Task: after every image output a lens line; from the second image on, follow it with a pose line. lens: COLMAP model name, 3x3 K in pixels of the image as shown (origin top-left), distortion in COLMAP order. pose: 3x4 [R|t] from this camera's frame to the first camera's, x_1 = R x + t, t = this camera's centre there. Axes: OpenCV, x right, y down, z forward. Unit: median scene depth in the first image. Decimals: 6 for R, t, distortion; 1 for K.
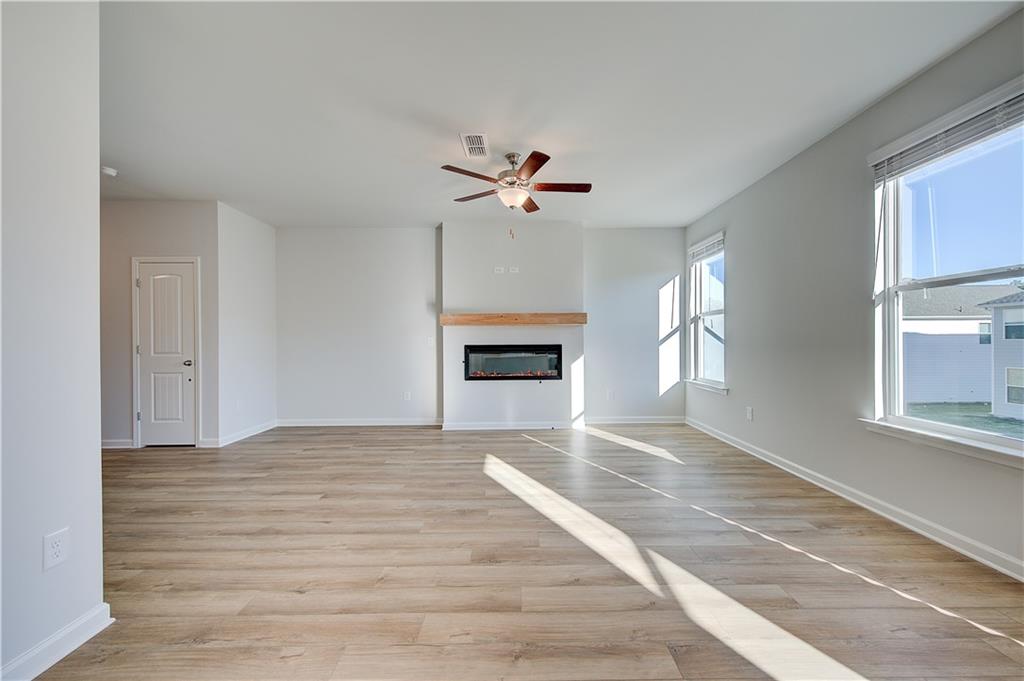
lens RADIAL K [[404.7, 0, 516.8], [0, 404.7, 339.6], [0, 0, 1]] dist [0.001553, -0.000061]
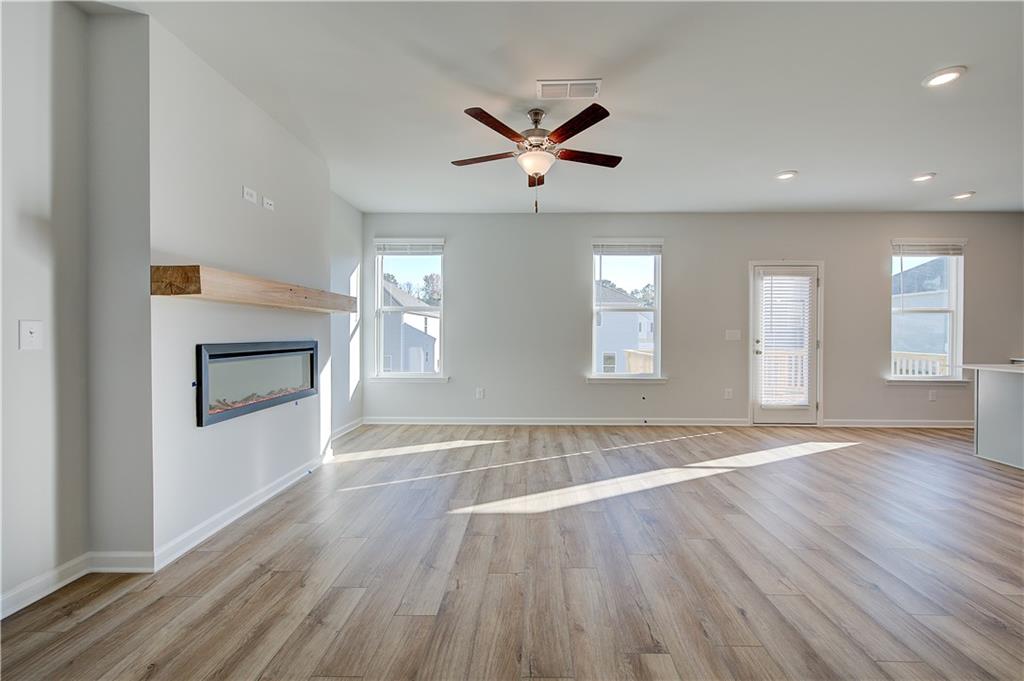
lens RADIAL K [[413.7, 0, 518.1], [0, 413.7, 338.0], [0, 0, 1]] dist [0.001329, -0.000061]
pose [[0.042097, -0.005088, 0.999101, -0.664783], [-0.005853, 0.999969, 0.005339, 0.002194], [-0.999096, -0.006073, 0.042066, 0.770027]]
